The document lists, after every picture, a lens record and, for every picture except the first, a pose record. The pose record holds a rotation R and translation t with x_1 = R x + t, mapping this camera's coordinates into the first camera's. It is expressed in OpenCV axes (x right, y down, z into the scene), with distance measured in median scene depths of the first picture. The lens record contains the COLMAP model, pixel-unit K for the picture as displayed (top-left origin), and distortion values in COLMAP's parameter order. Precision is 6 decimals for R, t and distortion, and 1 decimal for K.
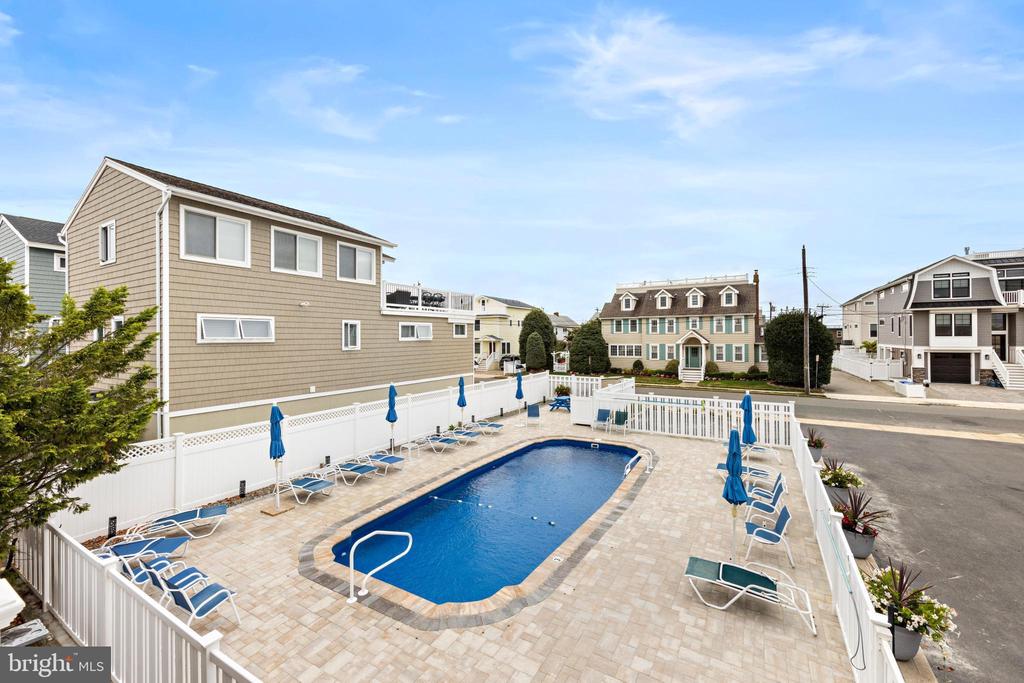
lens RADIAL K [[421.7, 0, 505.8], [0, 421.7, 338.6], [0, 0, 1]] dist [0.005174, 0.001417]
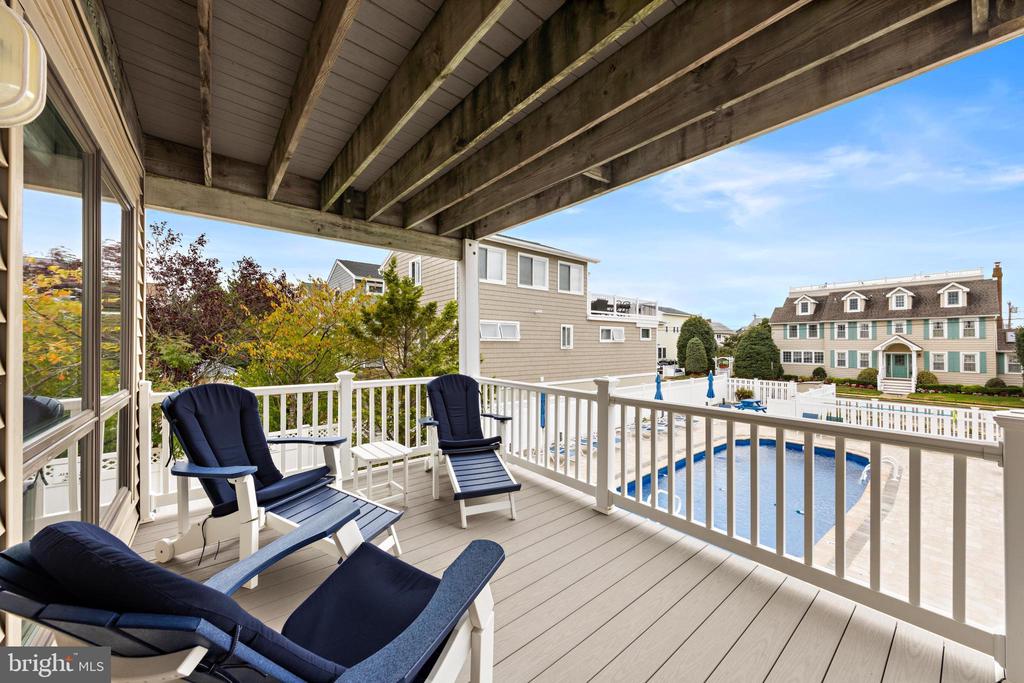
lens RADIAL K [[374.6, 0, 509.8], [0, 374.6, 341.7], [0, 0, 1]] dist [0.004293, 0.001116]
pose [[0.937164, 0.004436, -0.348860, -0.162689], [-0.007114, 0.999954, -0.006397, 0.016325], [0.348816, 0.008477, 0.937153, -0.088608]]
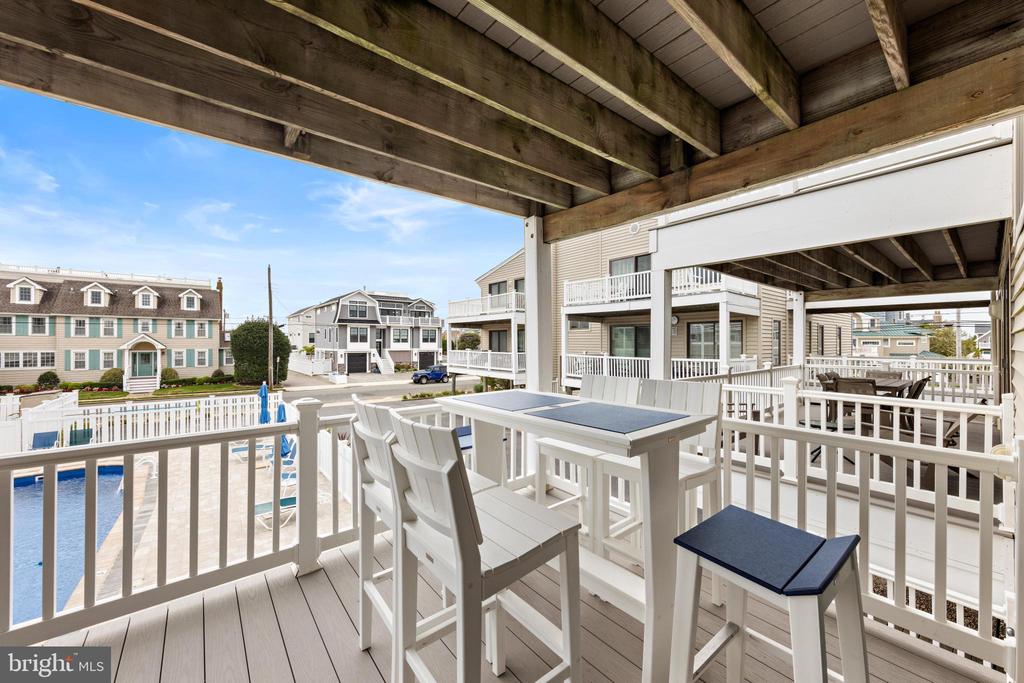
lens RADIAL K [[388.0, 0, 518.9], [0, 388.0, 341.2], [0, 0, 1]] dist [0.006401, 0.000144]
pose [[0.345599, 0.009176, 0.938337, -0.206716], [-0.001033, 0.999955, -0.009398, 0.009977], [-0.938382, 0.002278, 0.345593, -0.091242]]
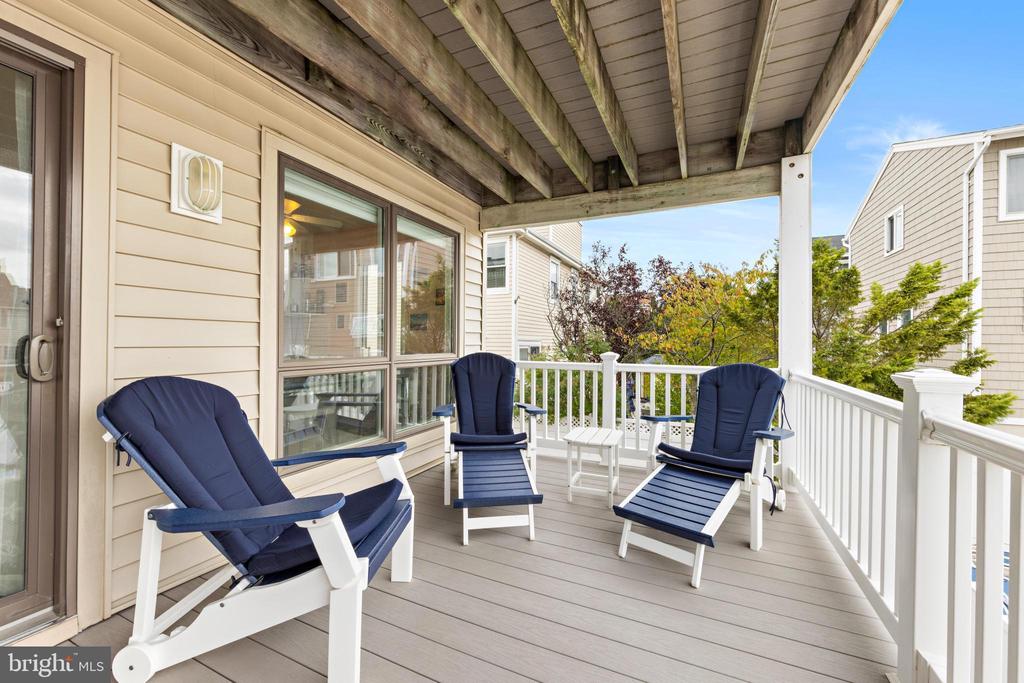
lens RADIAL K [[393.0, 0, 514.0], [0, 393.0, 340.2], [0, 0, 1]] dist [-0.011635, 0.000408]
pose [[0.098112, 0.002959, -0.995171, -0.109957], [-0.003409, 0.999991, 0.002637, 0.027519], [0.995170, 0.003134, 0.098121, 0.022619]]
